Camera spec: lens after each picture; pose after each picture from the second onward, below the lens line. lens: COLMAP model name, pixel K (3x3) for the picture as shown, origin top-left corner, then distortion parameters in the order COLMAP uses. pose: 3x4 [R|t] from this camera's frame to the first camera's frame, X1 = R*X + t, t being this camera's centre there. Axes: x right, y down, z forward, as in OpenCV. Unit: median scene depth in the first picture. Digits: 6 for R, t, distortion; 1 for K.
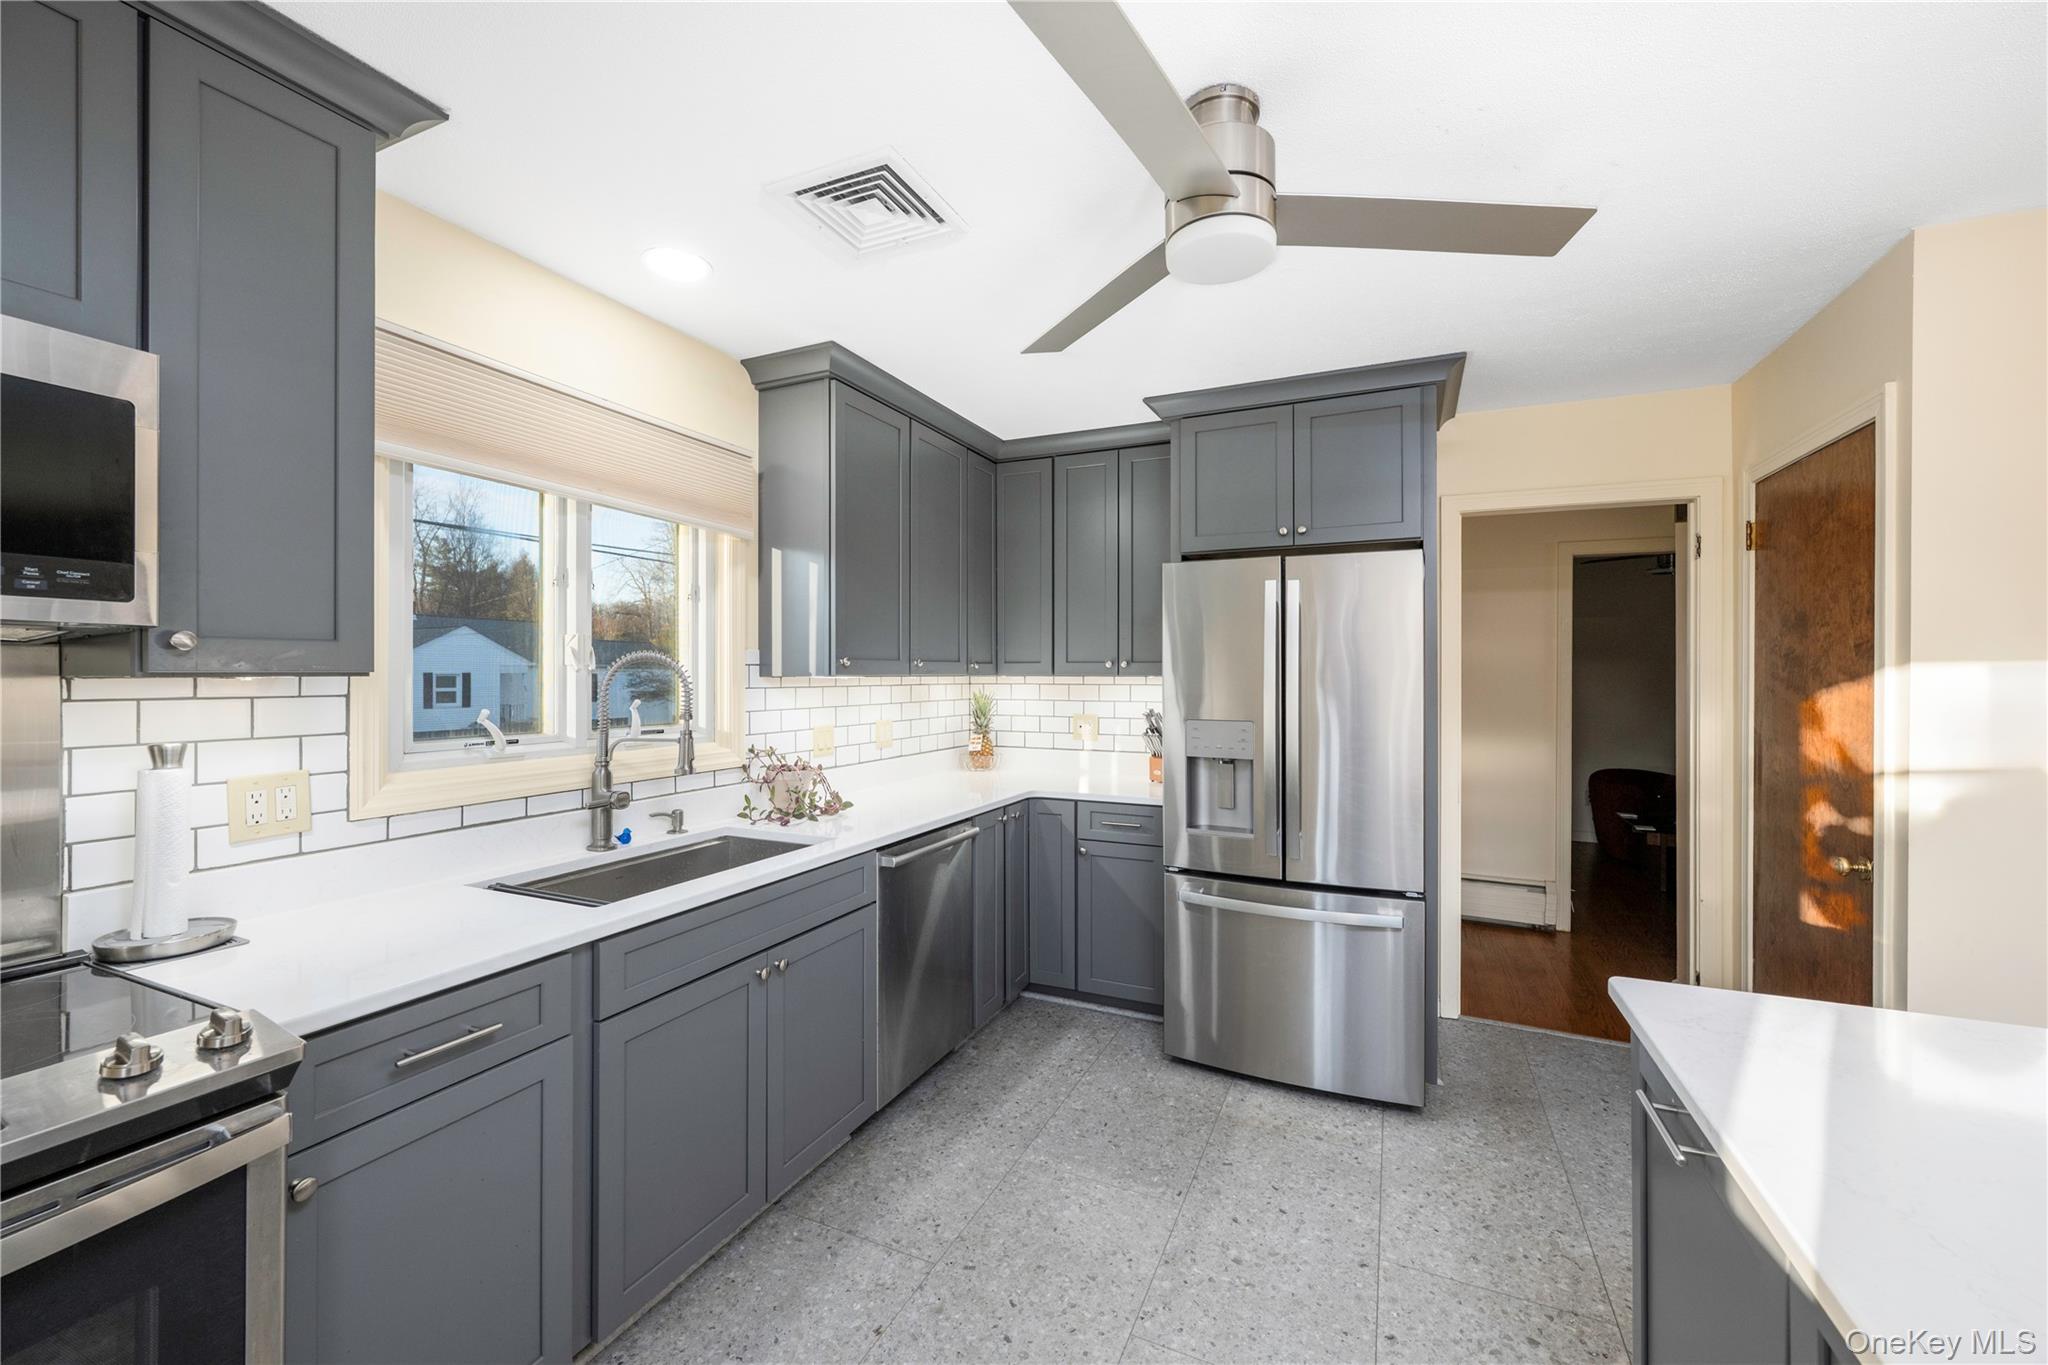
lens RADIAL K [[814.3, 0, 1027.3], [0, 814.3, 679.1], [0, 0, 1]] dist [0.000953, 0.000227]
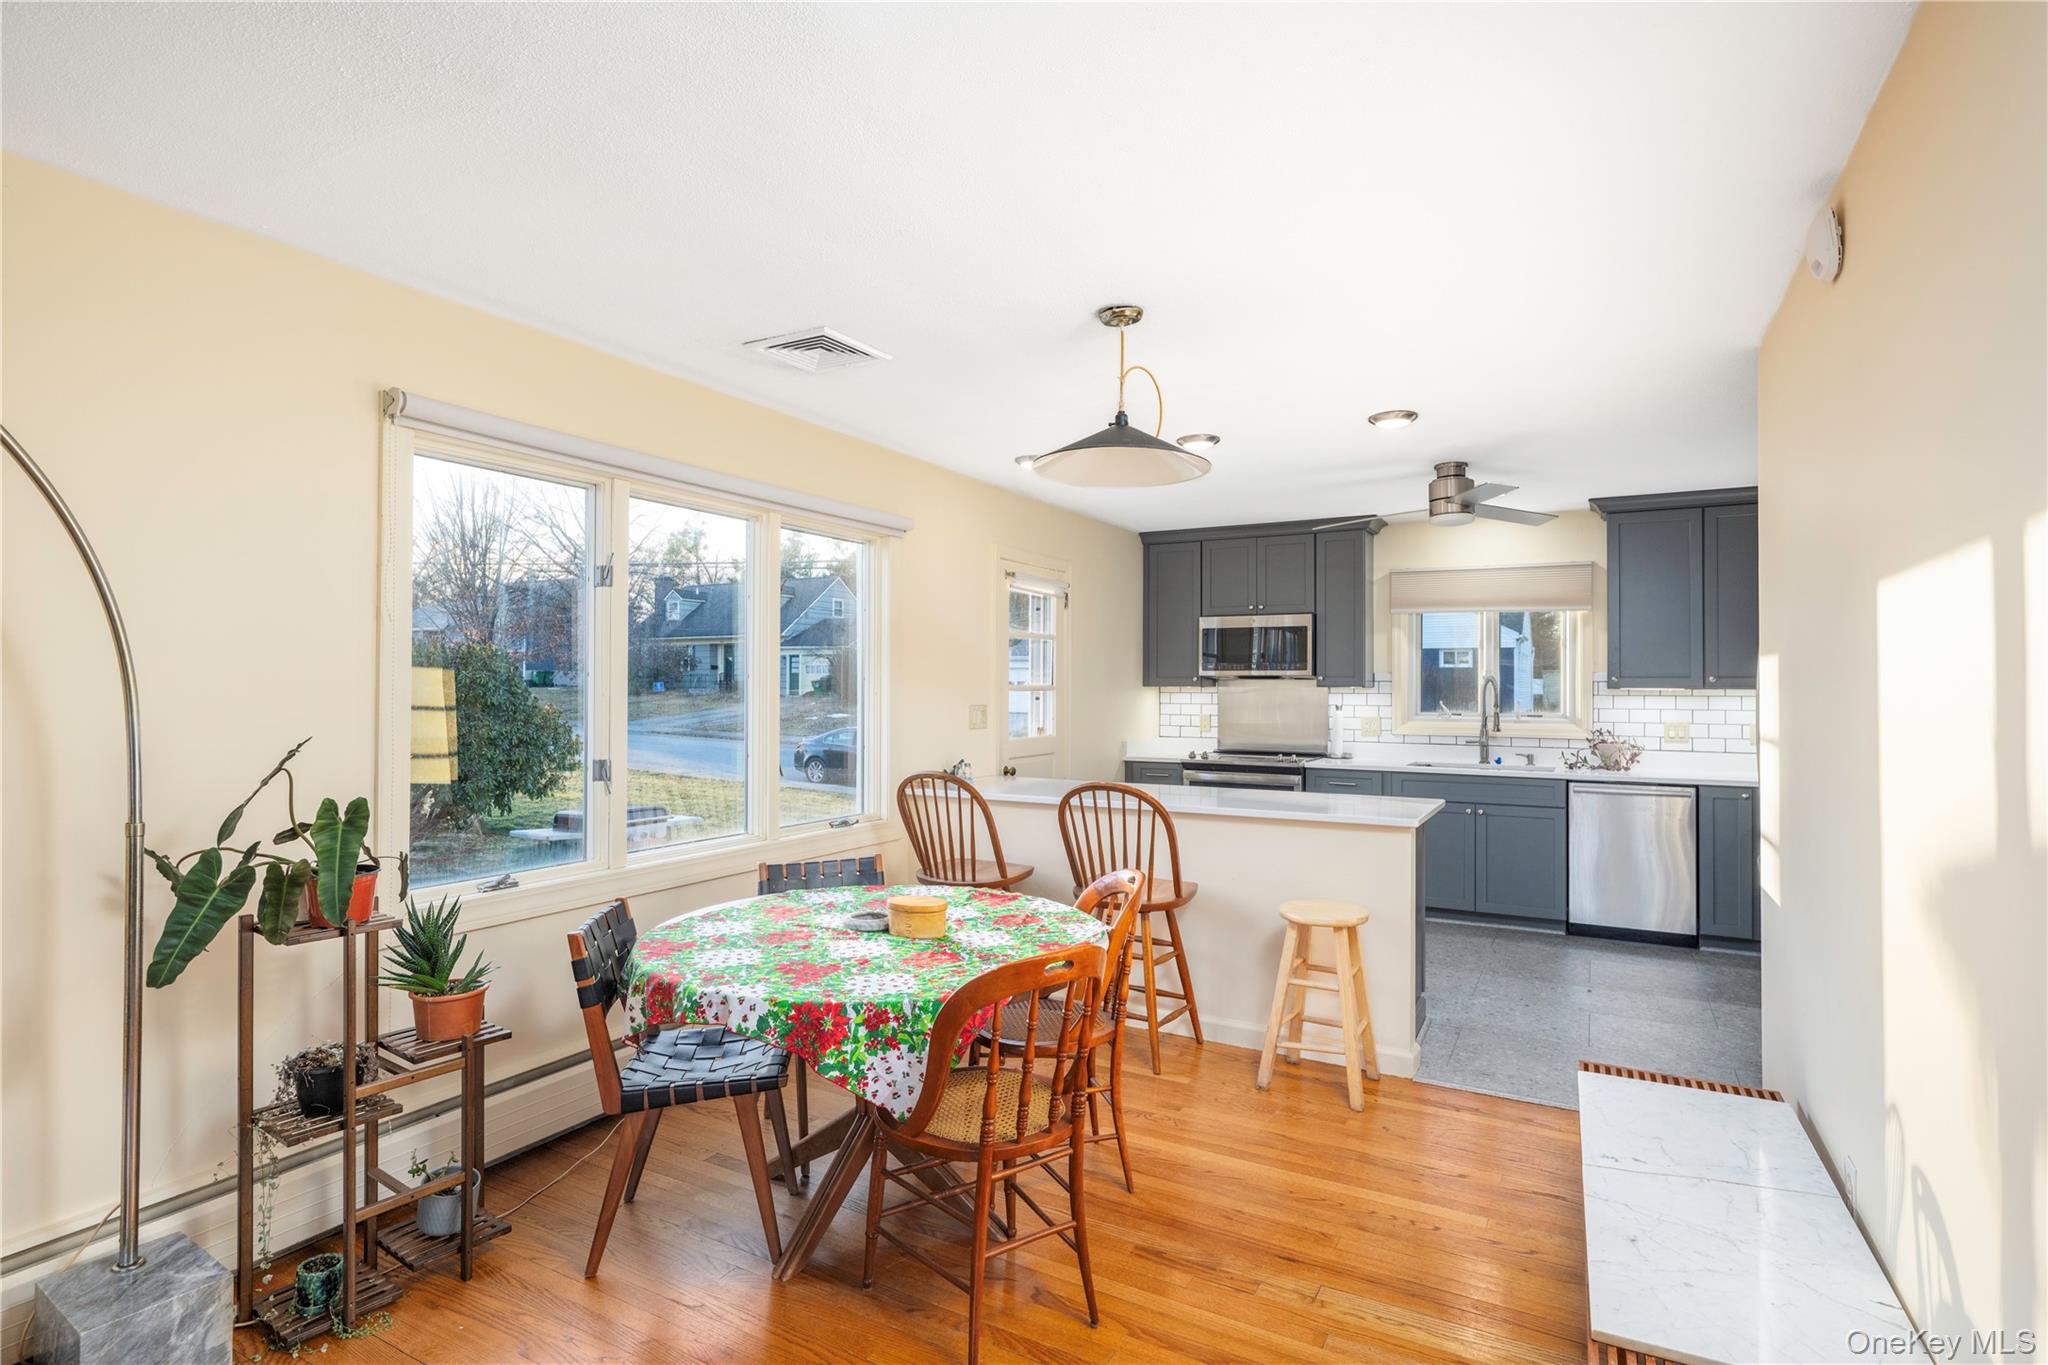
lens RADIAL K [[1030.5, 0, 1024.0], [0, 1030.5, 682.5], [0, 0, 1]] dist [0.001354, -0.000101]
pose [[-0.084779, -0.003668, -0.996393, 2.442951], [-0.007485, 0.999967, -0.003045, -0.000202], [0.996372, 0.007199, -0.084804, -0.045966]]
